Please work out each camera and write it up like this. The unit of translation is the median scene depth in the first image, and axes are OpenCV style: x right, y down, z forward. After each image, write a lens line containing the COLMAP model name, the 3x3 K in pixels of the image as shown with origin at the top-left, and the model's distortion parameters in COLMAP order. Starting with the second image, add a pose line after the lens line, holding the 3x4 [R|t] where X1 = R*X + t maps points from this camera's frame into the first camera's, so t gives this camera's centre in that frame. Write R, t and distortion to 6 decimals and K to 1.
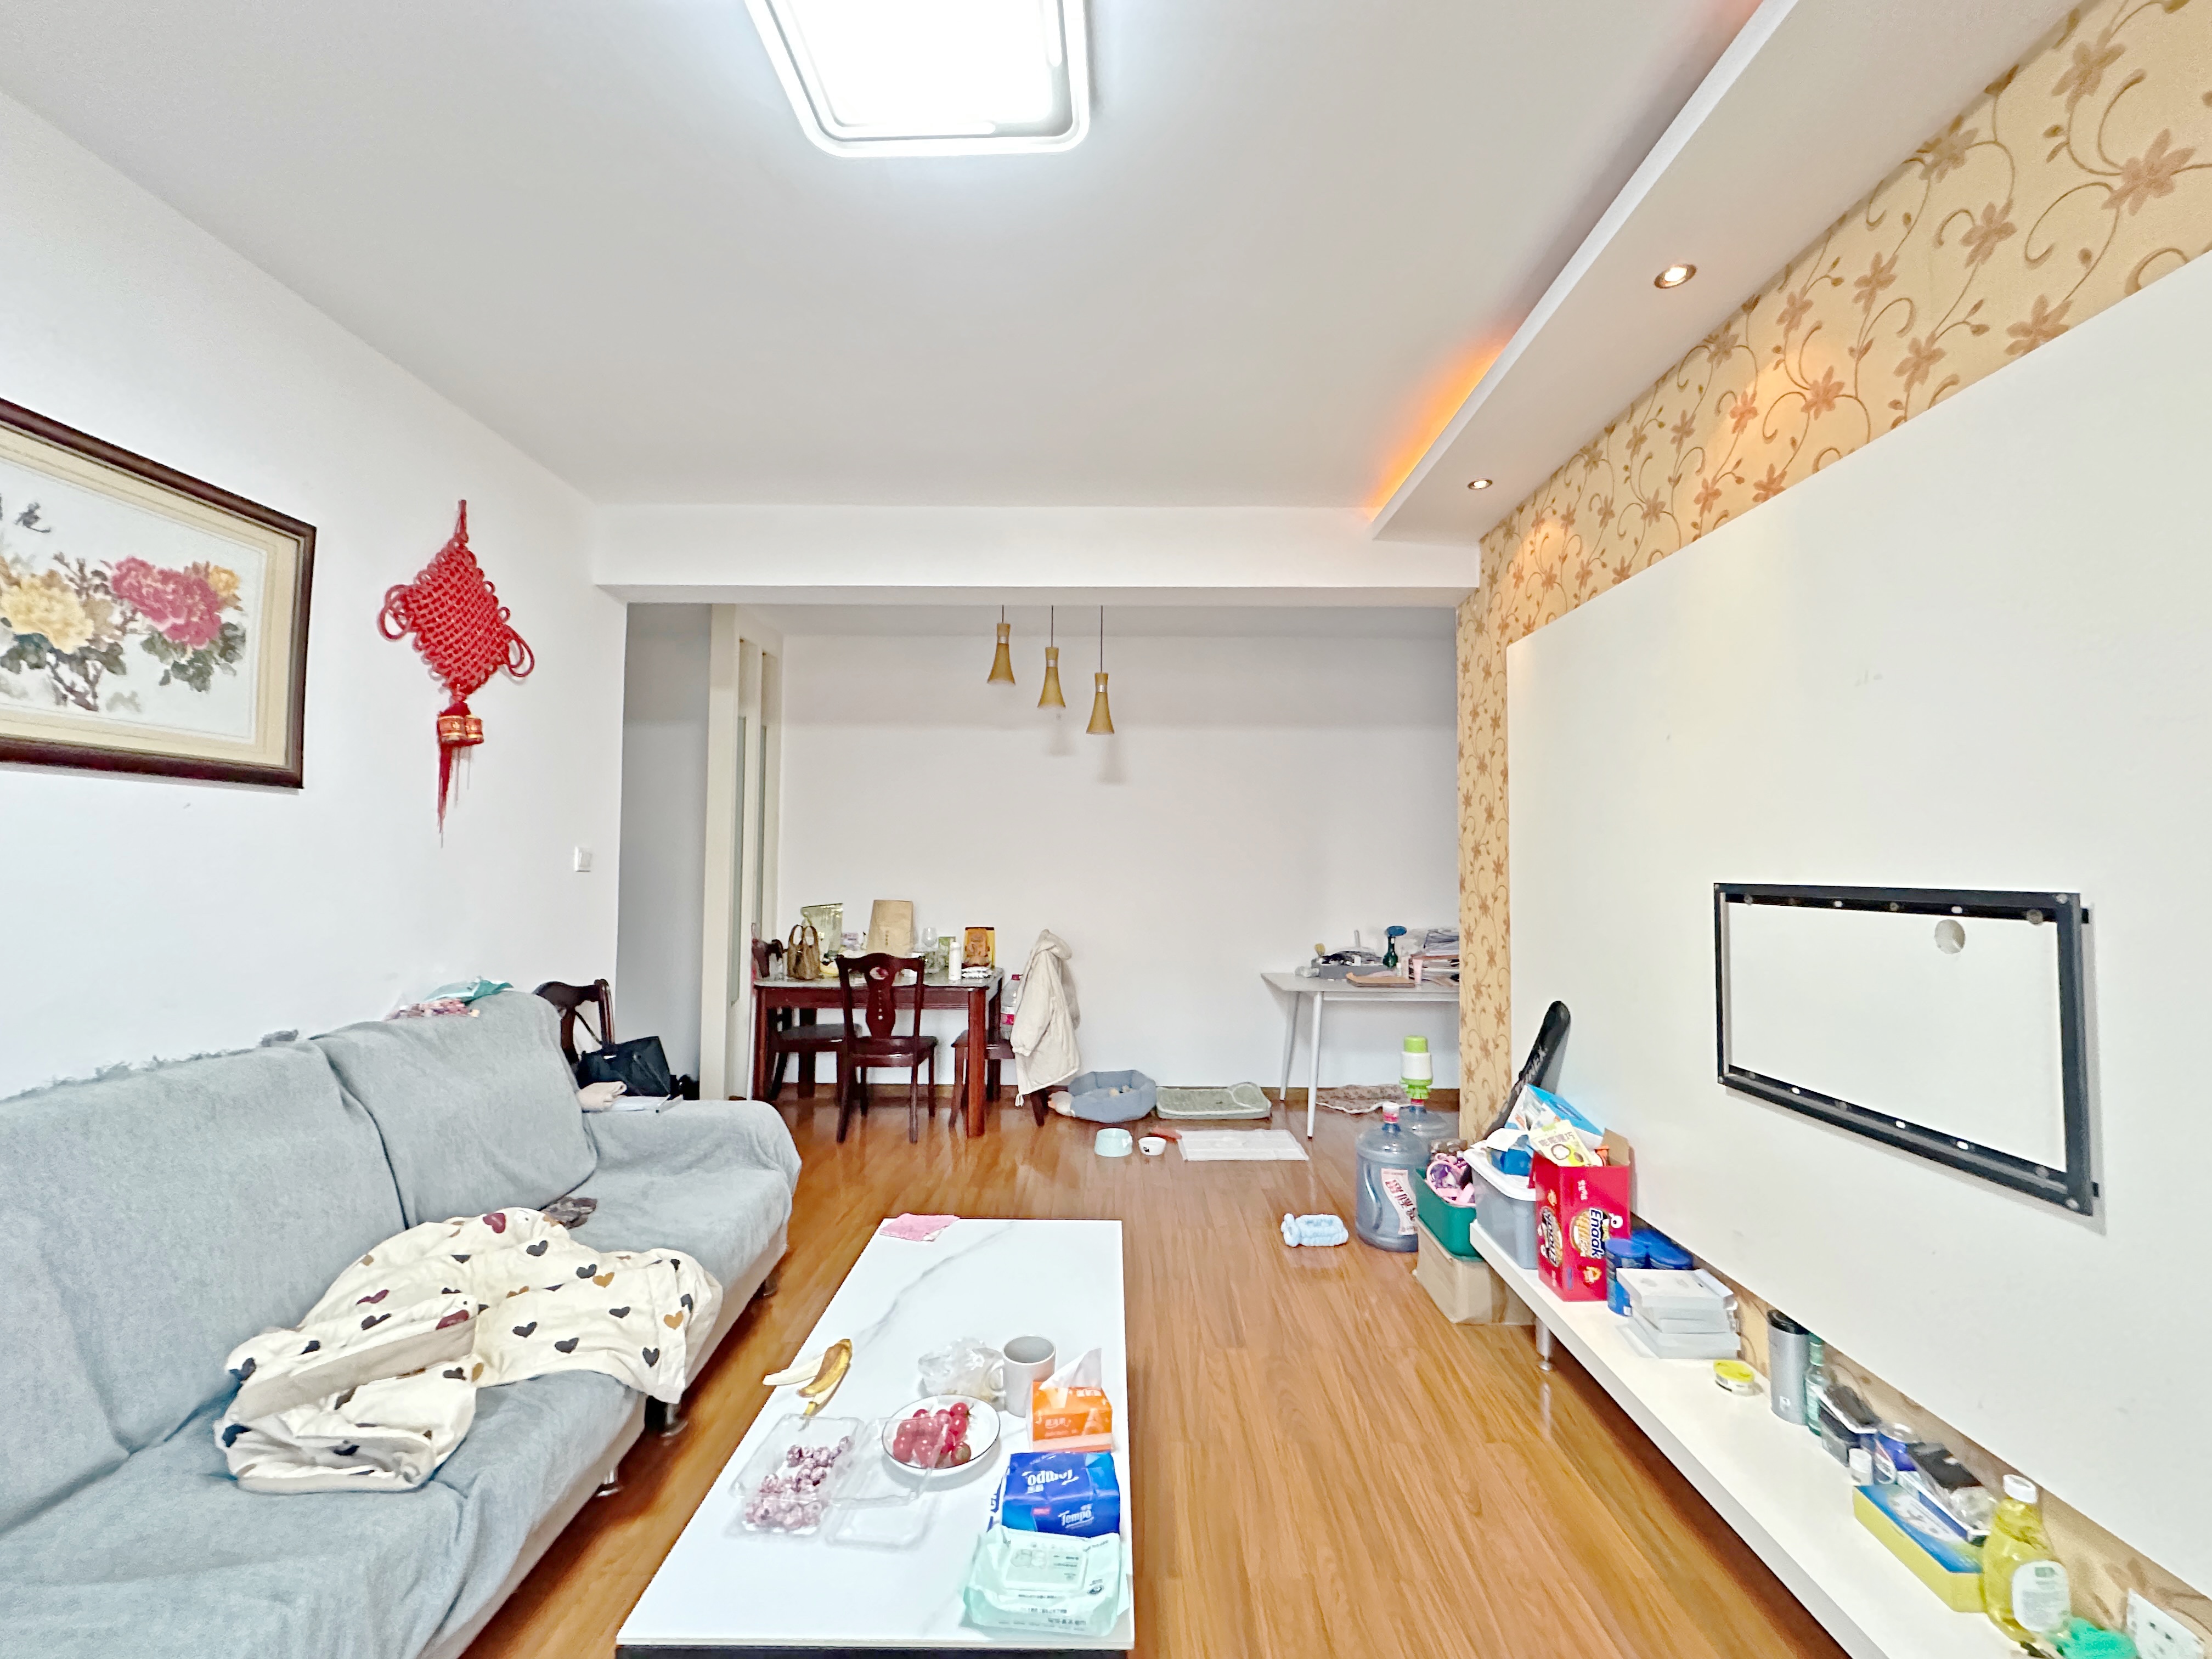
lens RADIAL K [[879.6, 0, 1108.3], [0, 879.6, 824.0], [0, 0, 1]] dist [0.001343, 0.000012]
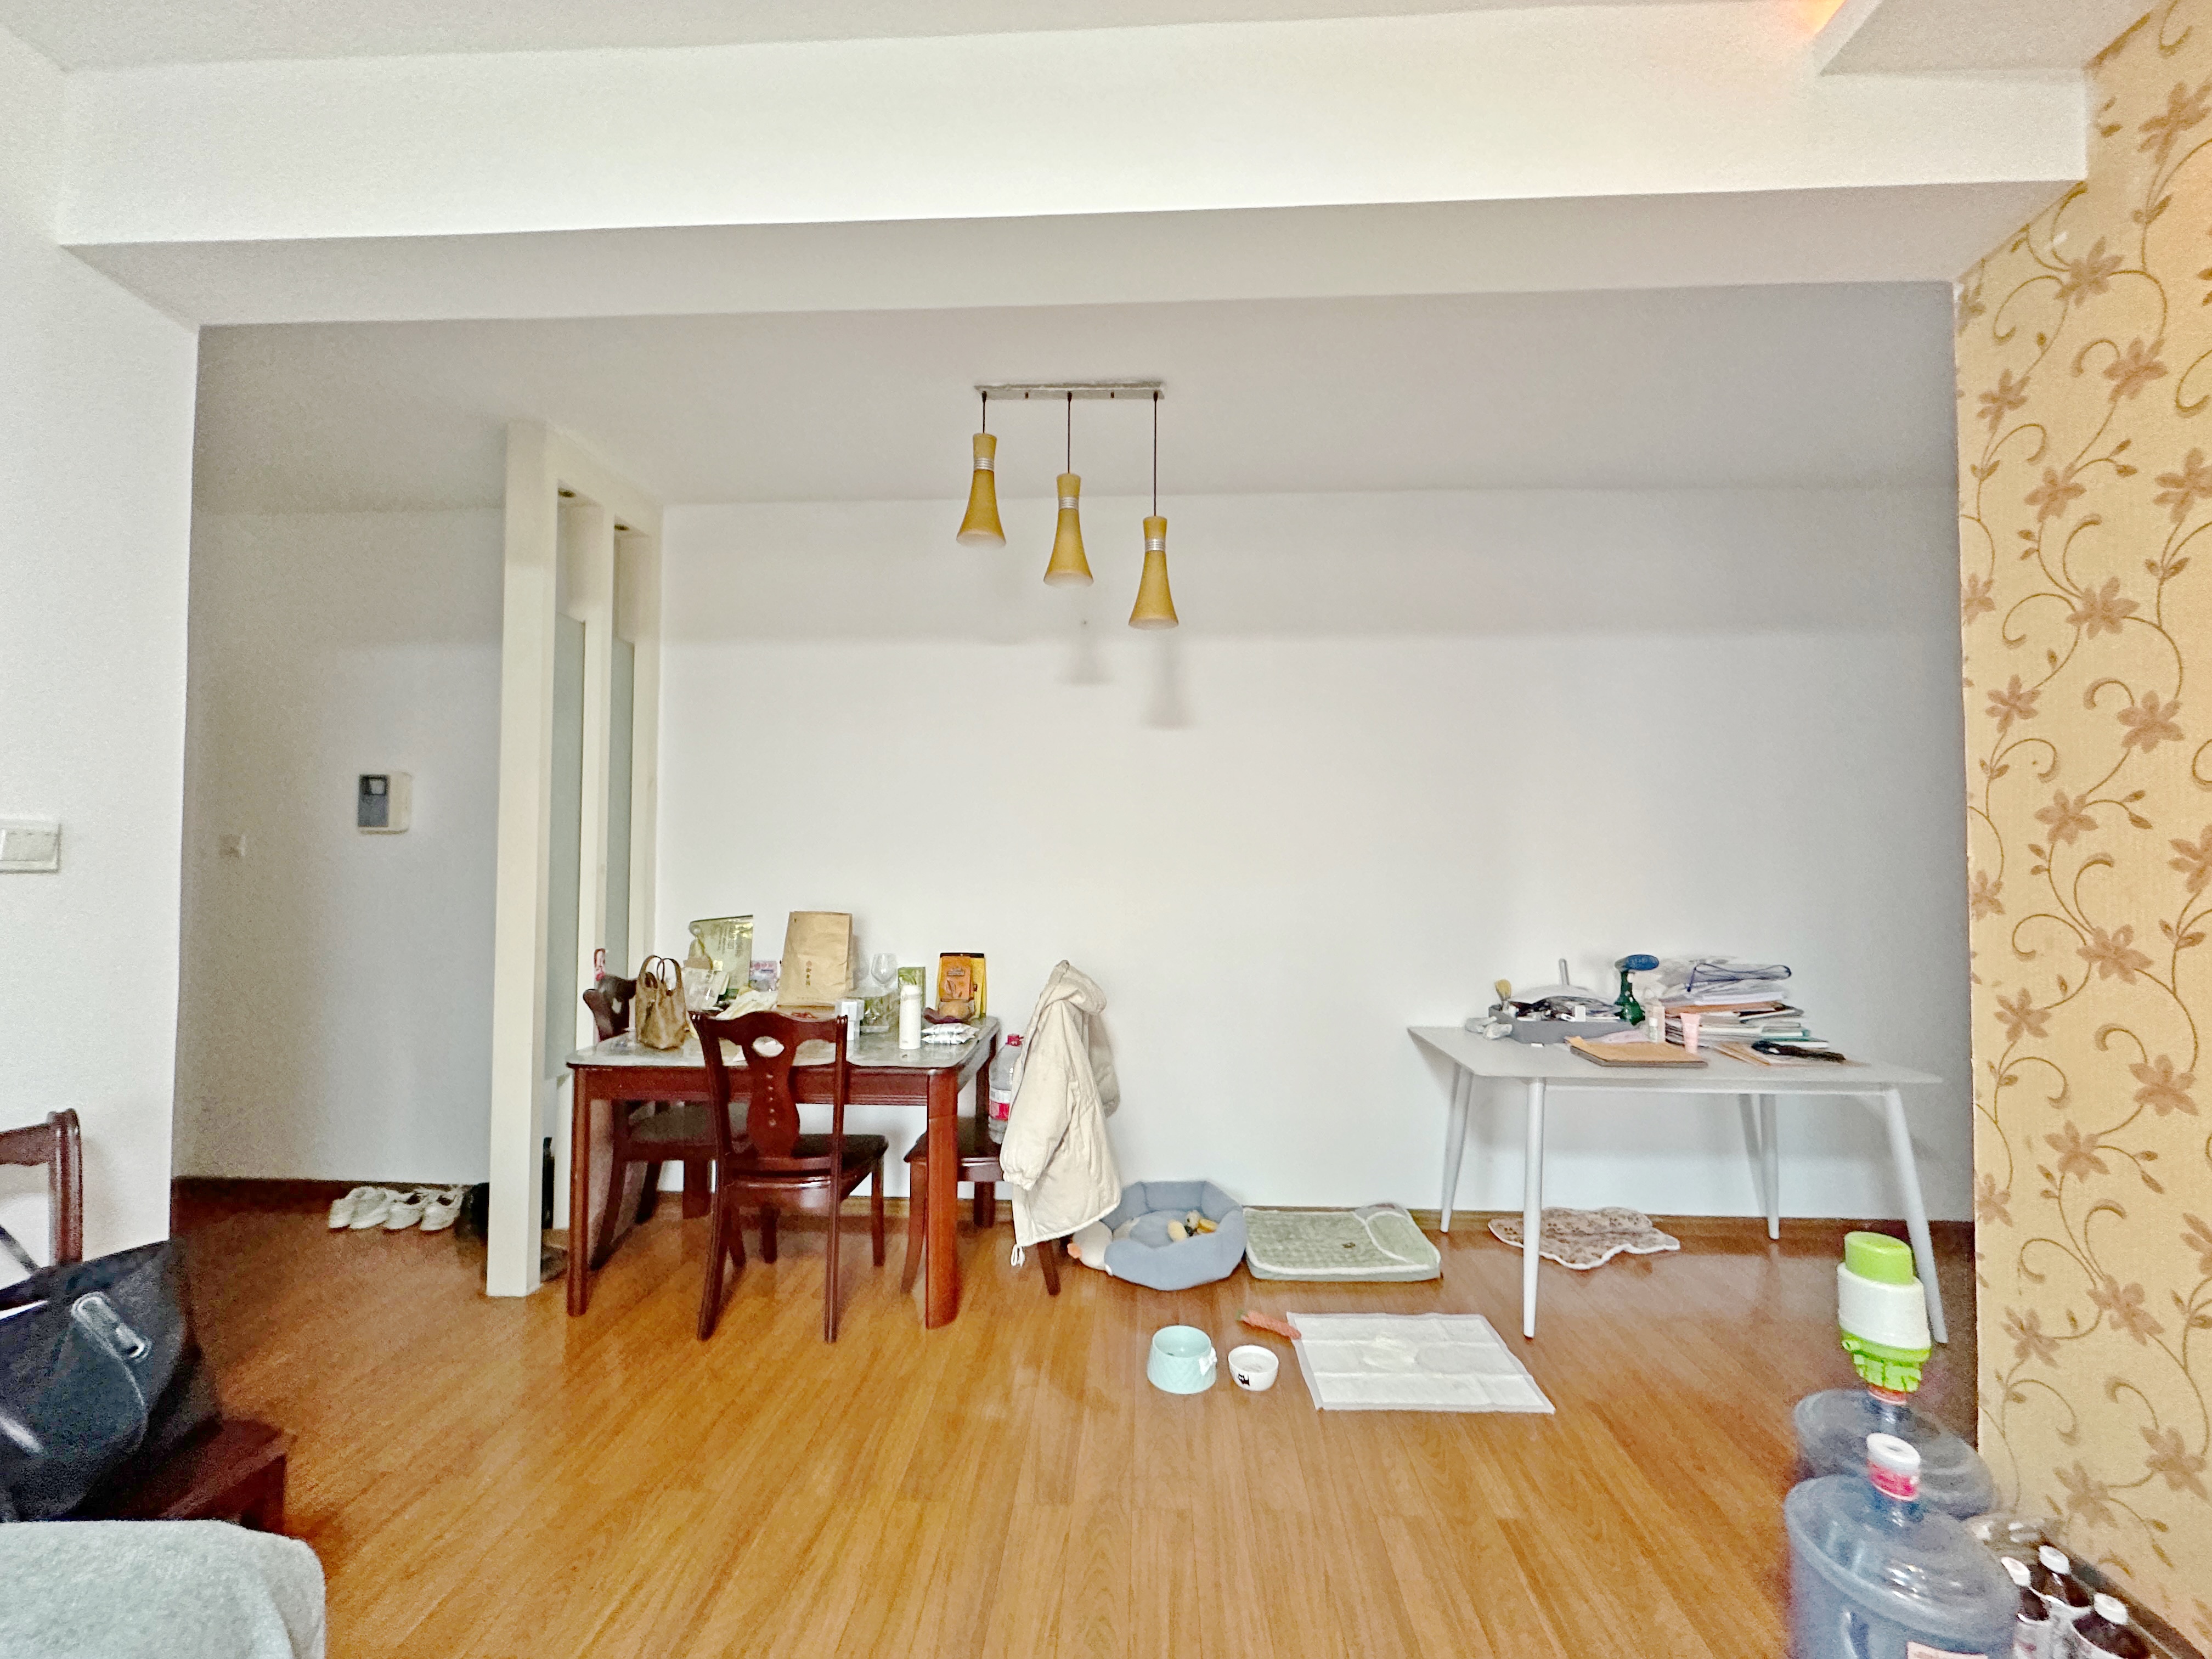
lens RADIAL K [[879.6, 0, 1110.4], [0, 879.6, 840.3], [0, 0, 1]] dist [0.001343, 0.000012]
pose [[0.999169, -0.002373, -0.040700, -0.013767], [0.003509, 0.999605, 0.027879, 0.019813], [0.040618, -0.027999, 0.998782, 0.406699]]
